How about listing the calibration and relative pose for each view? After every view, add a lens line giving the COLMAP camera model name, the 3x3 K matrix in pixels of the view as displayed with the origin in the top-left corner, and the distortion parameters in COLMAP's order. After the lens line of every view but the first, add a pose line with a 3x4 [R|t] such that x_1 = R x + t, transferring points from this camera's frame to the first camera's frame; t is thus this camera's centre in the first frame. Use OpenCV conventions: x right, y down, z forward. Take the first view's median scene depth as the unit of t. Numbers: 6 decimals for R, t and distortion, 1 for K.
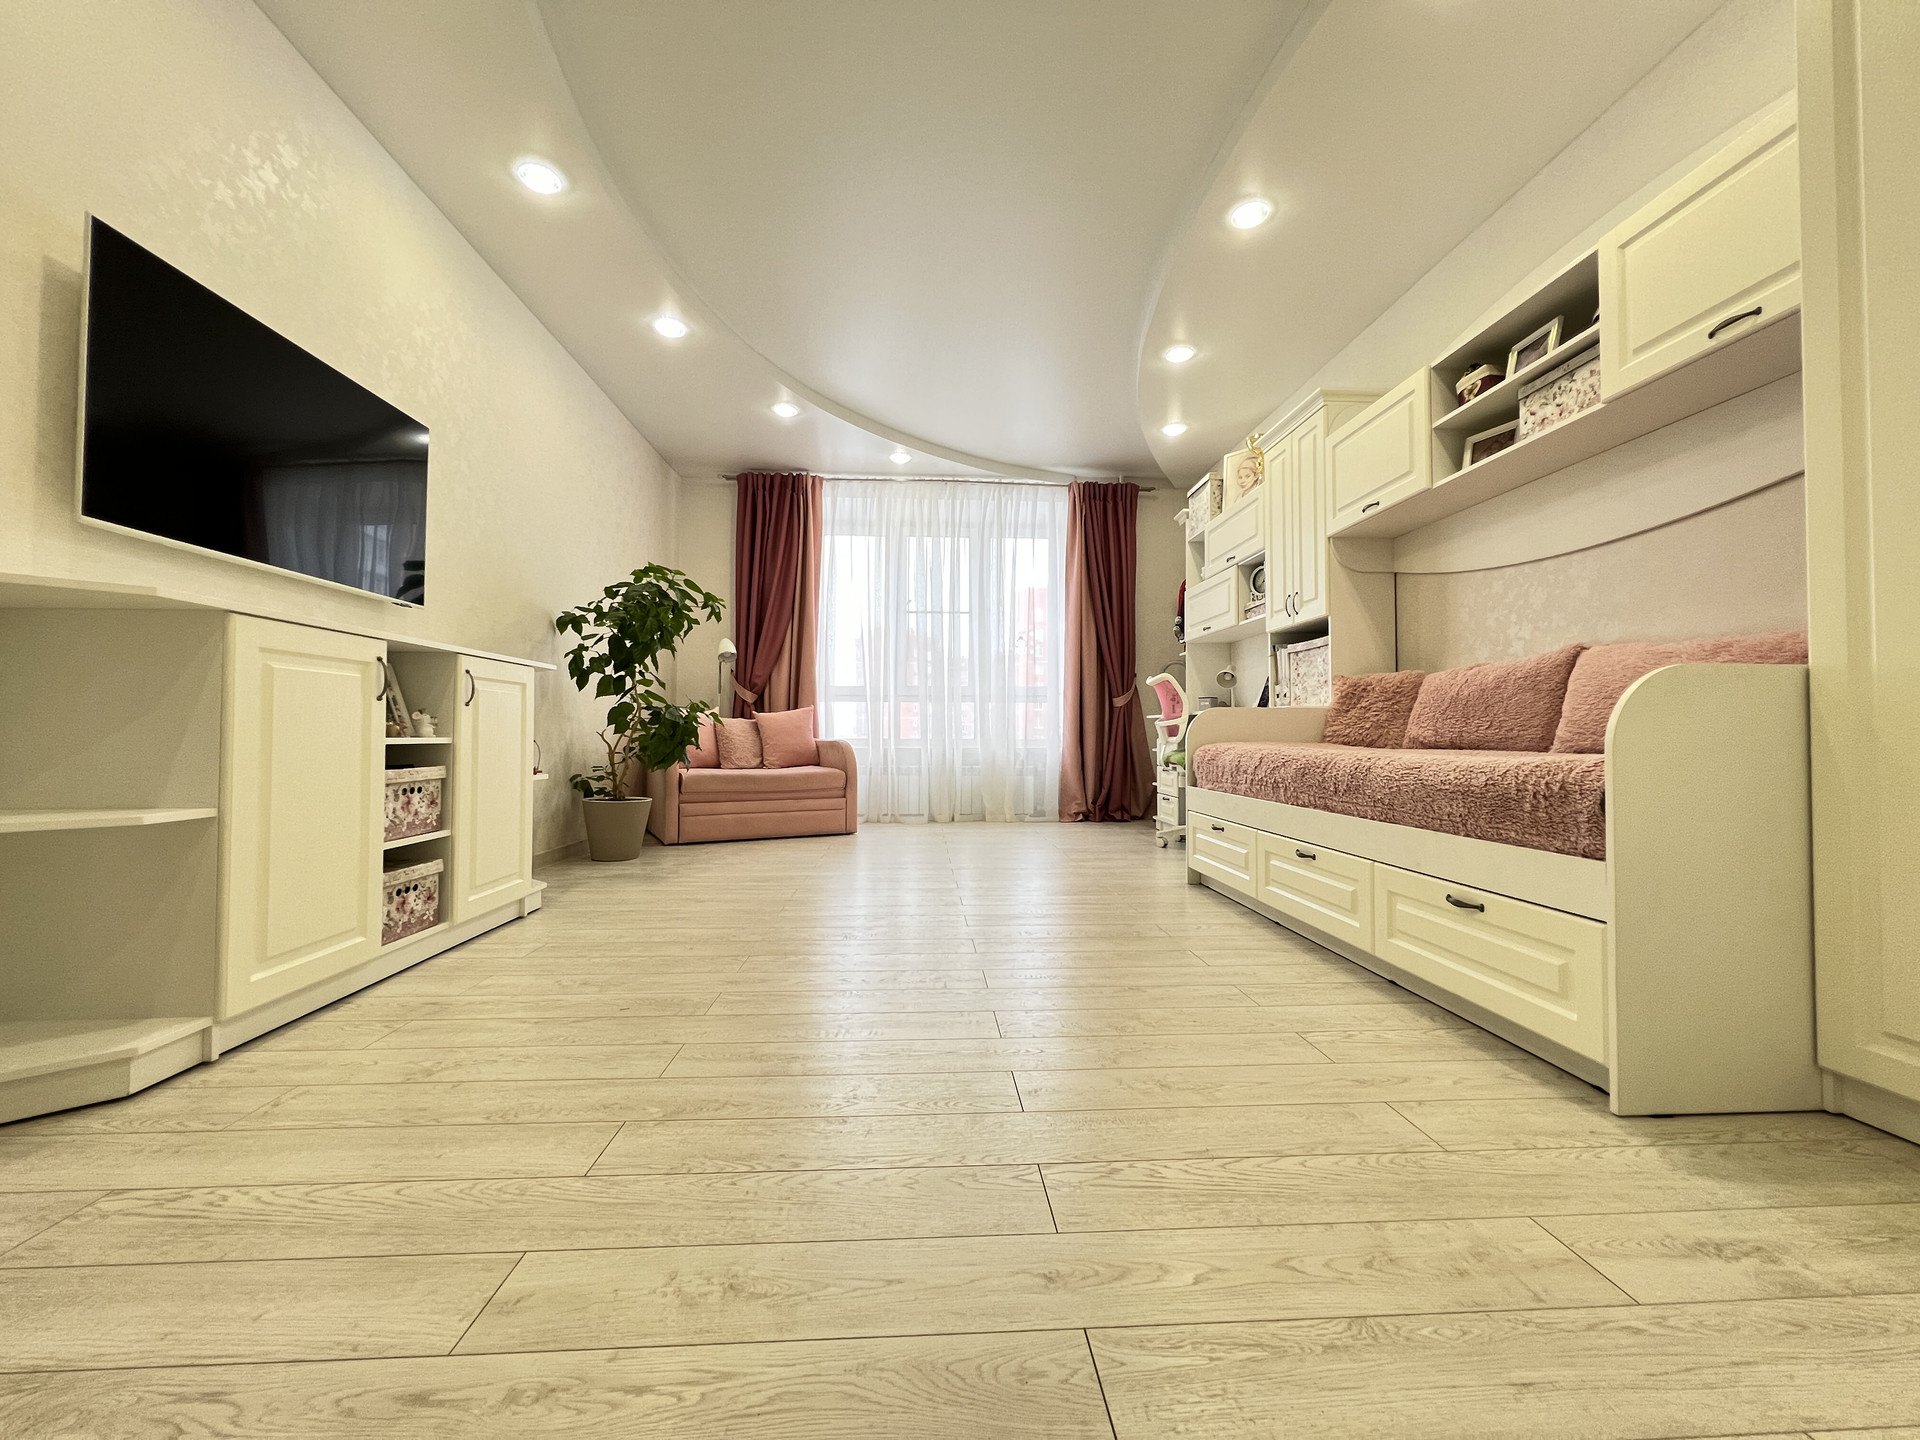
lens RADIAL K [[768.4, 0, 968.9], [0, 768.4, 717.3], [0, 0, 1]] dist [0.001278, 0.000066]
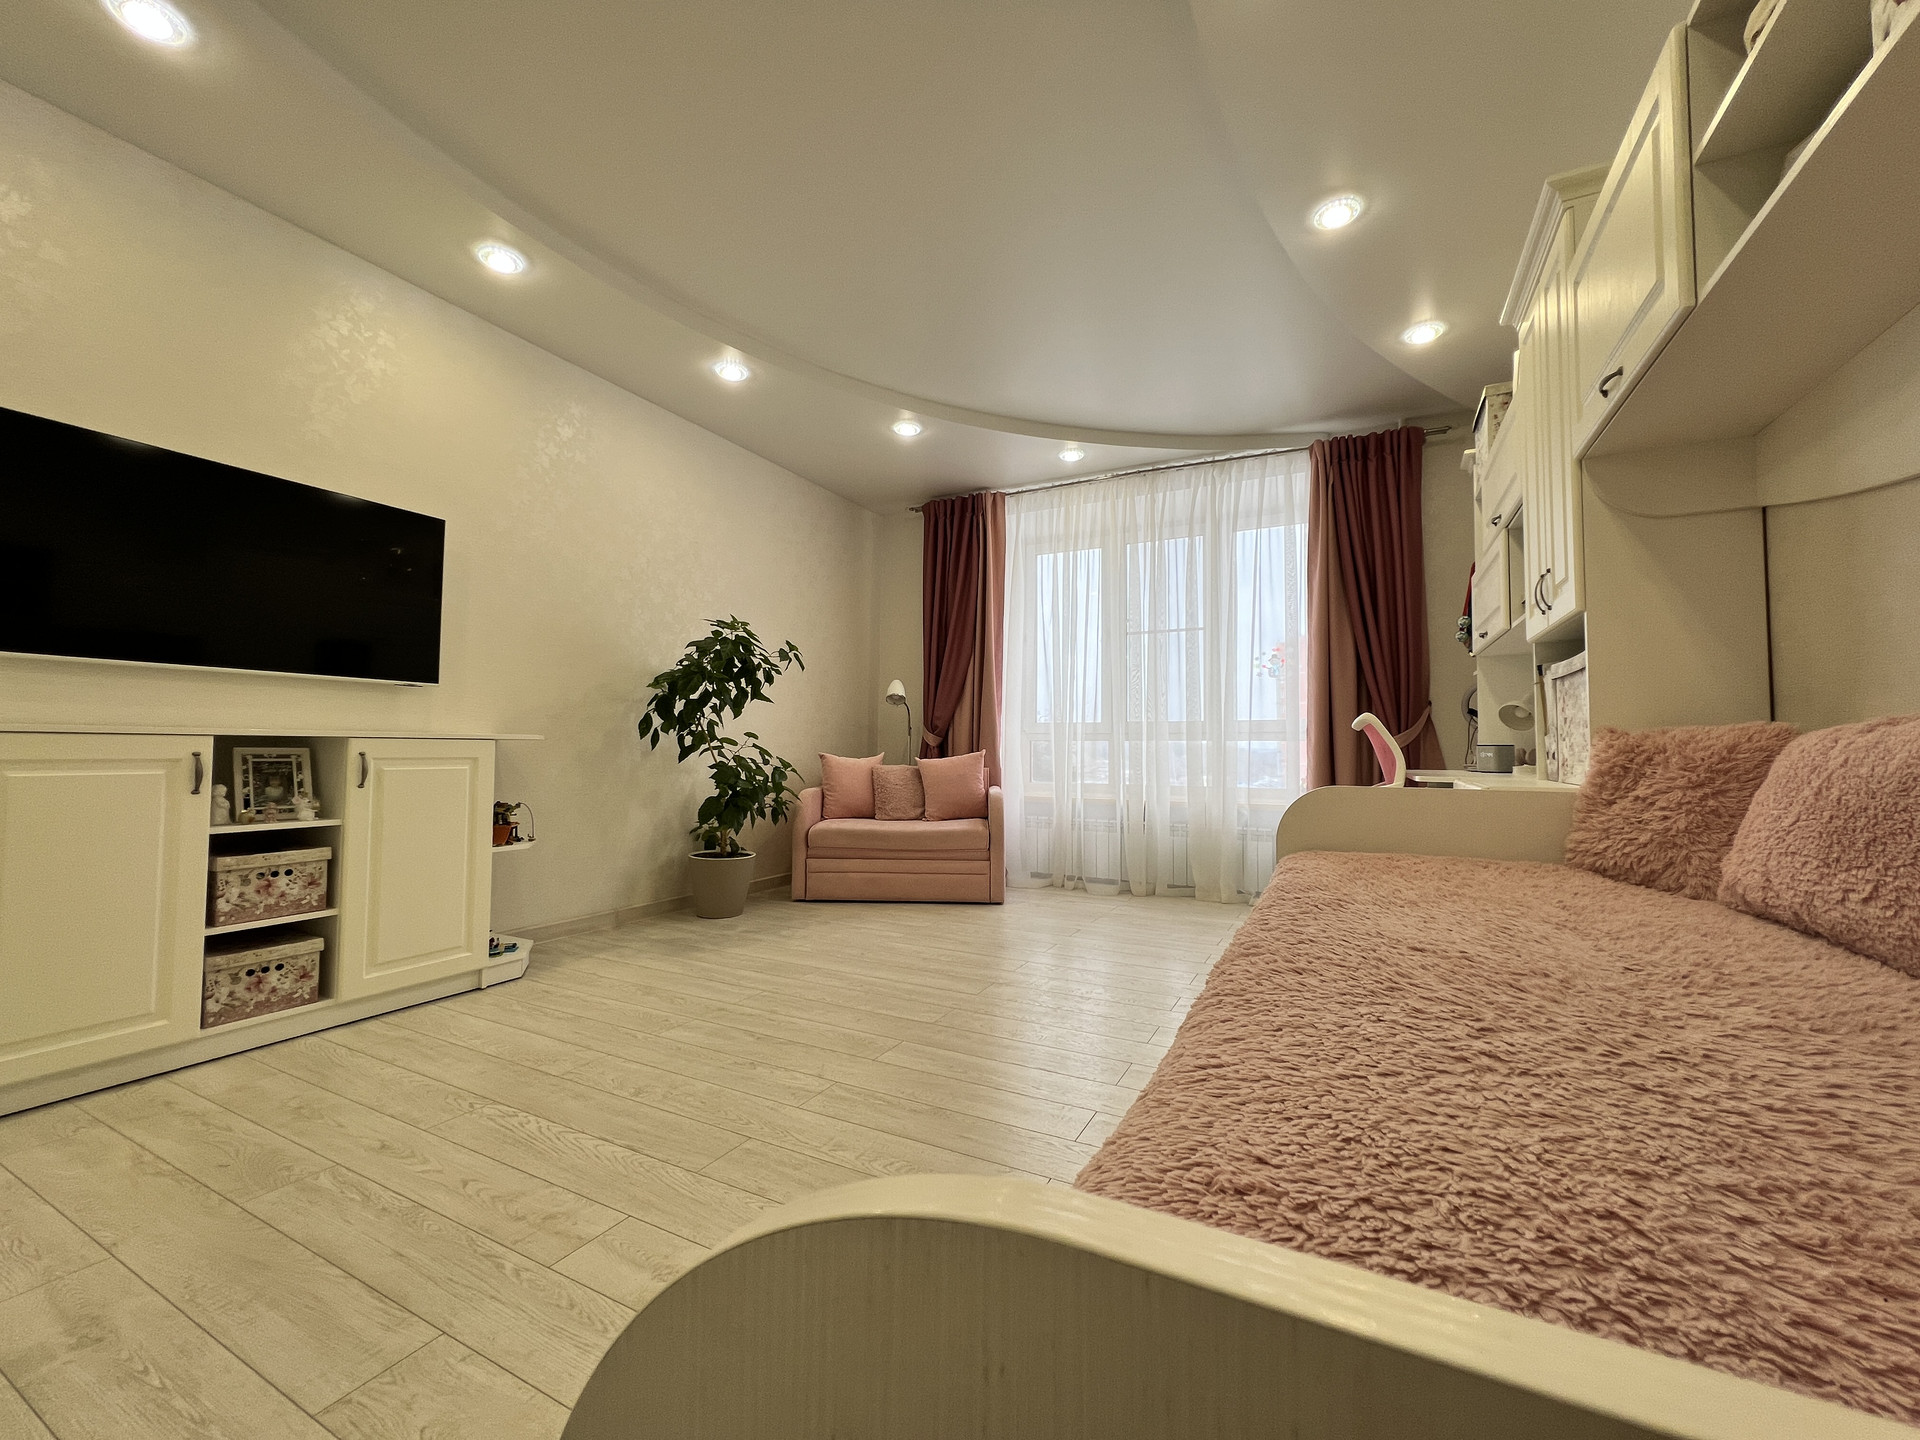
lens RADIAL K [[772.5, 0, 966.2], [0, 772.5, 718.7], [0, 0, 1]] dist [-0.002034, 0.000742]
pose [[0.858858, -0.016567, -0.511945, 0.293526], [0.006981, 0.999763, -0.020642, -0.041048], [0.512166, 0.014154, 0.858770, 0.271726]]
